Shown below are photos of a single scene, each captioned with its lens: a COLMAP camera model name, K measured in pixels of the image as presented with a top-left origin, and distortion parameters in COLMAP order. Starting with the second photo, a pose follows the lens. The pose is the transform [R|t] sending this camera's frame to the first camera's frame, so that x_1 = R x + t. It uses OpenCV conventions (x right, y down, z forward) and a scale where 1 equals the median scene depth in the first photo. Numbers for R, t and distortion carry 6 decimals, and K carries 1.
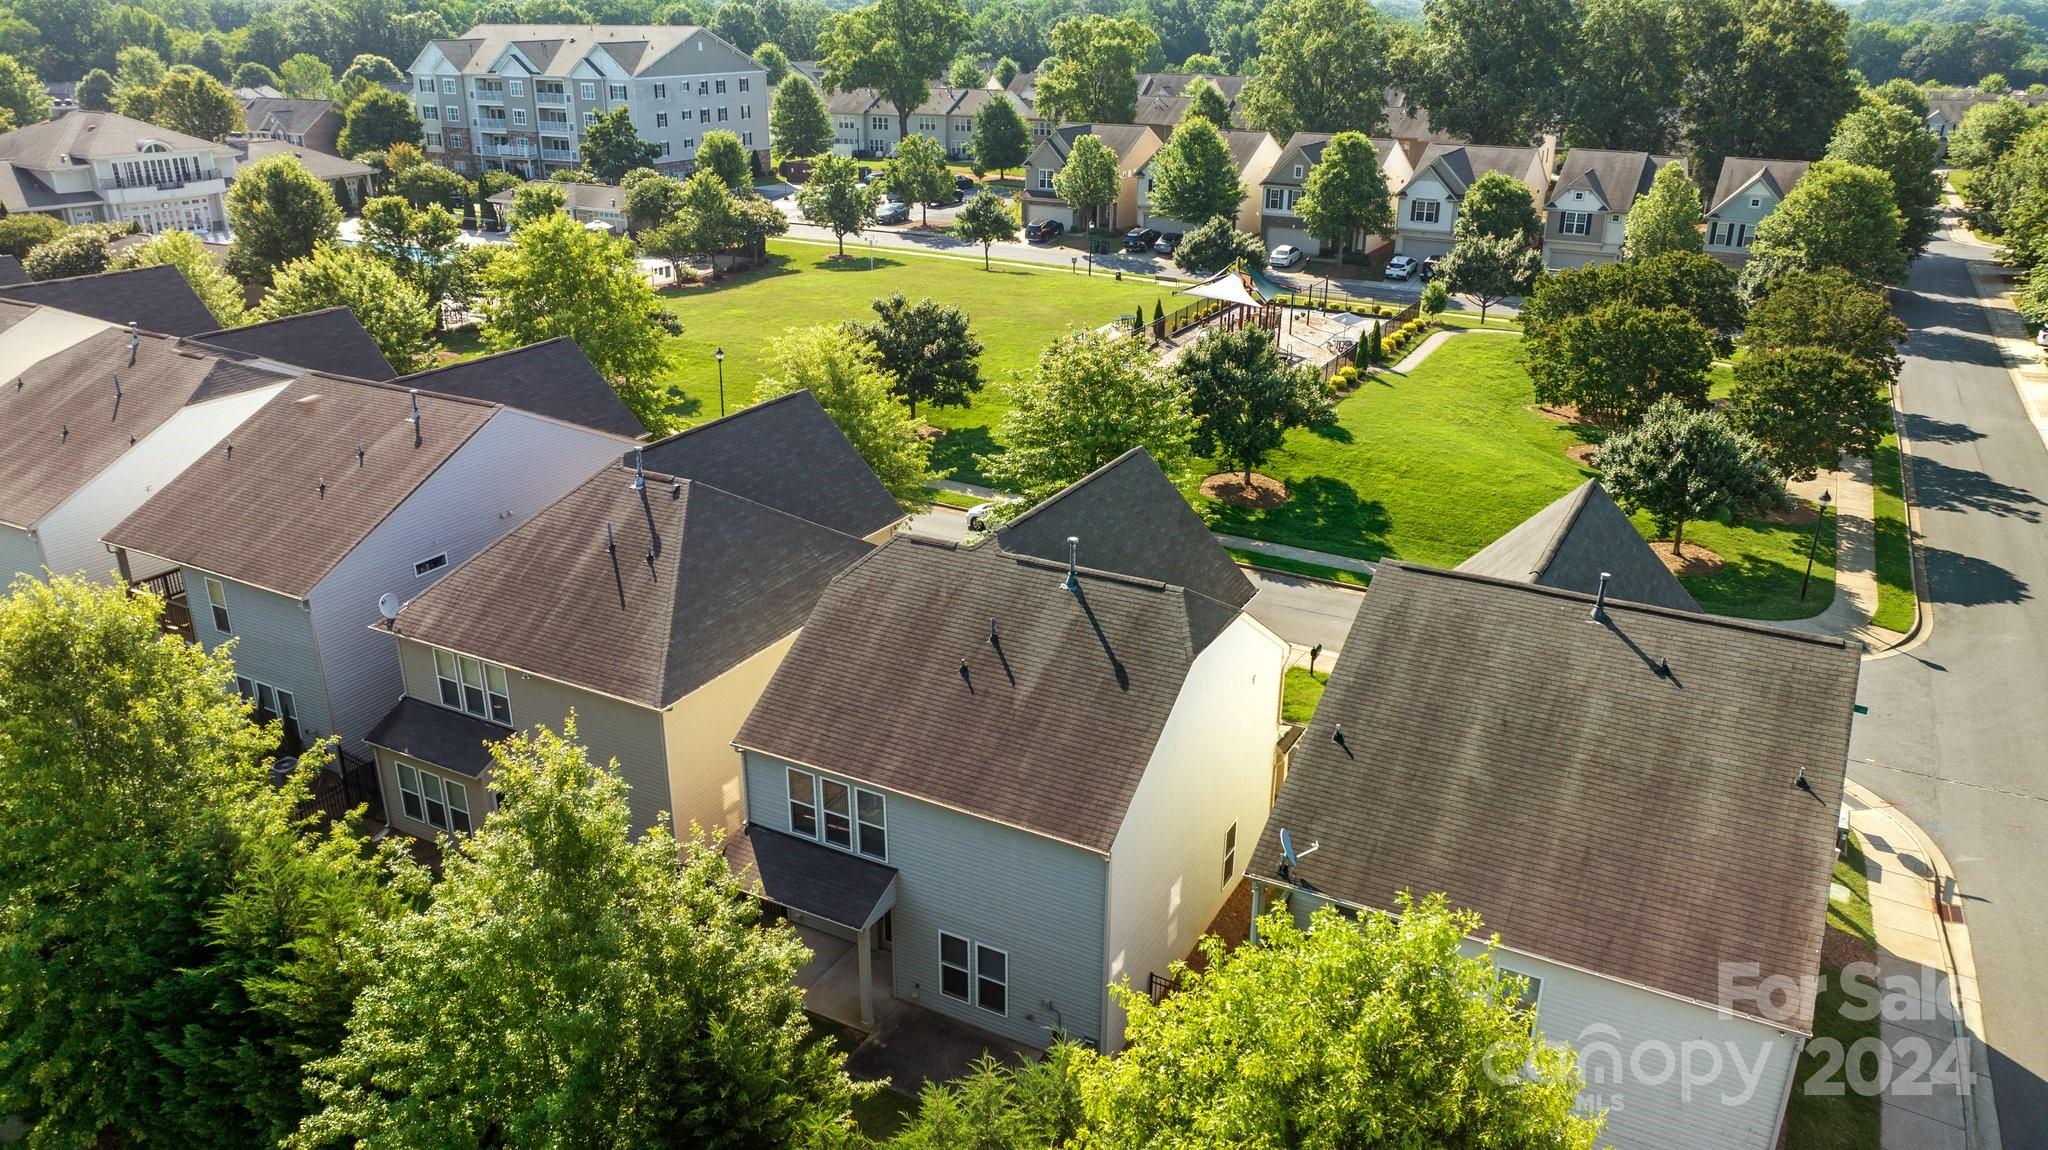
lens RADIAL K [[1426.3, 0, 1023.2], [0, 1426.3, 571.2], [0, 0, 1]] dist [-0.004539, 0.004160]
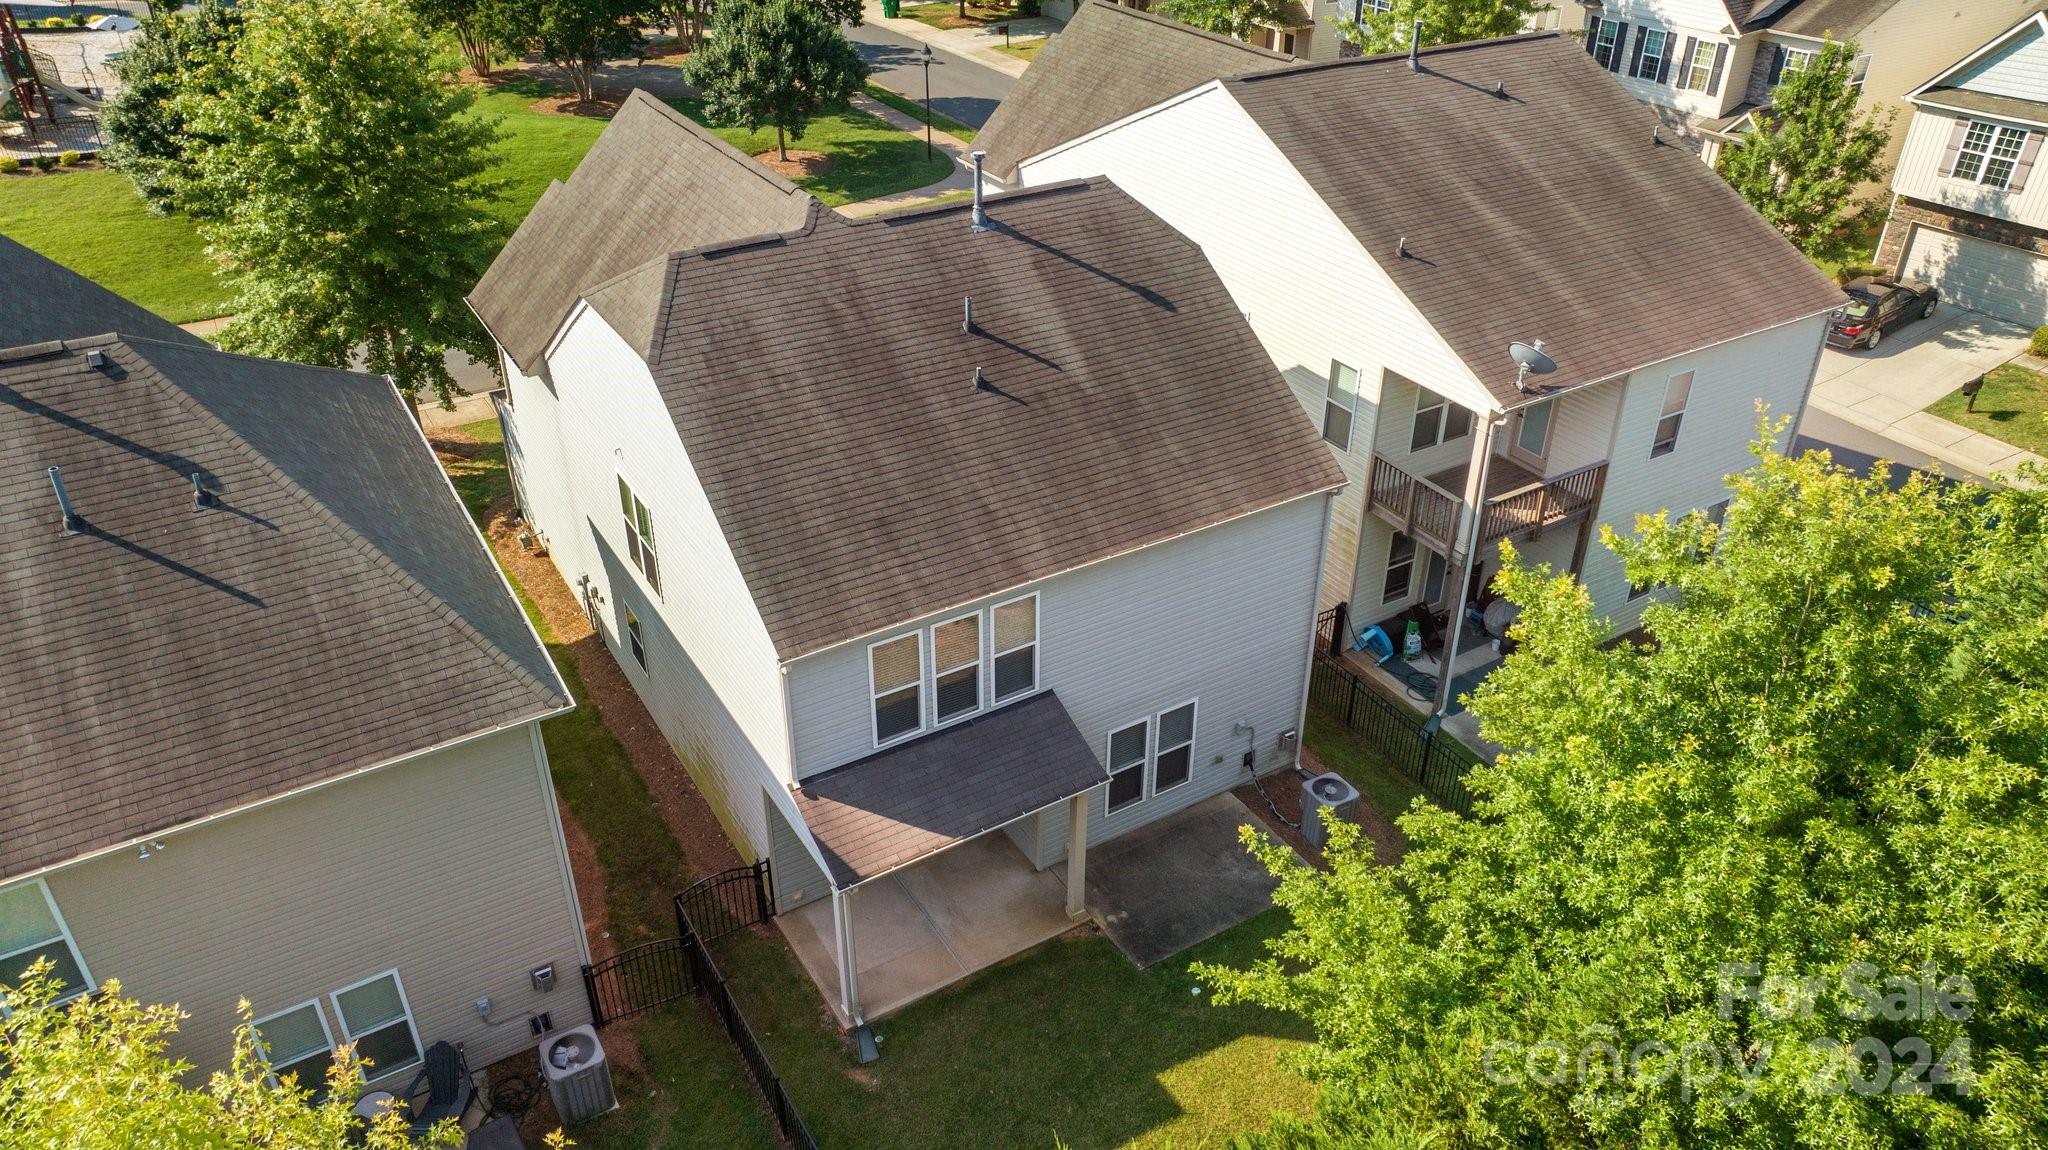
lens RADIAL K [[1426.3, 0, 1014.4], [0, 1426.3, 574.5], [0, 0, 1]] dist [-0.004539, 0.004160]
pose [[0.522246, -0.457781, 0.719510, -0.542387], [0.320378, 0.887226, 0.331947, -0.065154], [-0.790327, 0.057157, 0.610013, 0.588371]]
